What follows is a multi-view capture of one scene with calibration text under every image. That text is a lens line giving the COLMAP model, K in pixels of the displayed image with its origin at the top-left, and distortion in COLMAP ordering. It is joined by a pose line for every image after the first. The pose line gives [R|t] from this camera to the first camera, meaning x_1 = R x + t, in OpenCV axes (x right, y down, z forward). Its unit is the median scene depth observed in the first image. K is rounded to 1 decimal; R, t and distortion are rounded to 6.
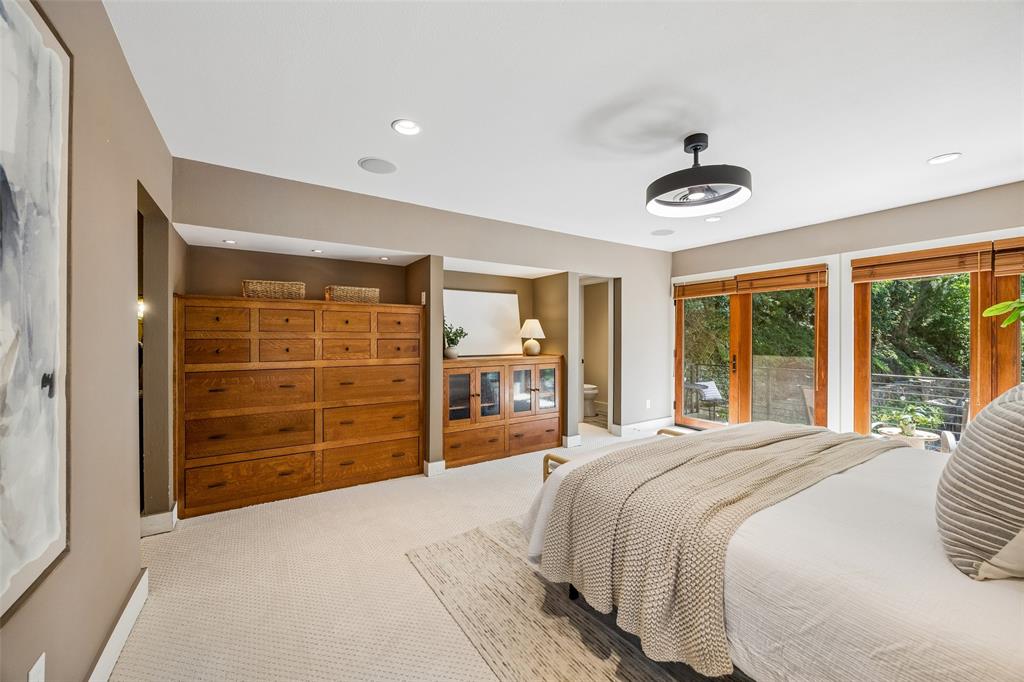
lens RADIAL K [[393.2, 0, 508.8], [0, 393.2, 336.7], [0, 0, 1]] dist [-0.002339, -0.000520]
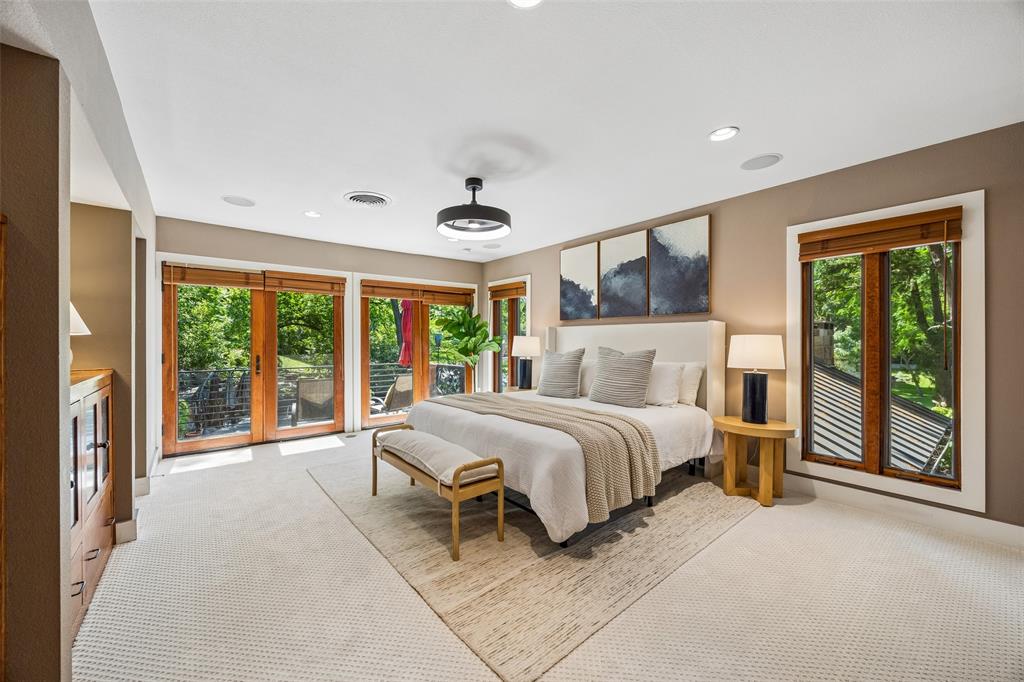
lens RADIAL K [[391.8, 0, 508.0], [0, 391.8, 341.4], [0, 0, 1]] dist [-0.002876, -0.000273]
pose [[-0.108190, -0.005356, 0.994116, -0.807788], [-0.002428, 0.999984, 0.005123, 0.013888], [-0.994127, -0.001859, -0.108201, 1.027584]]
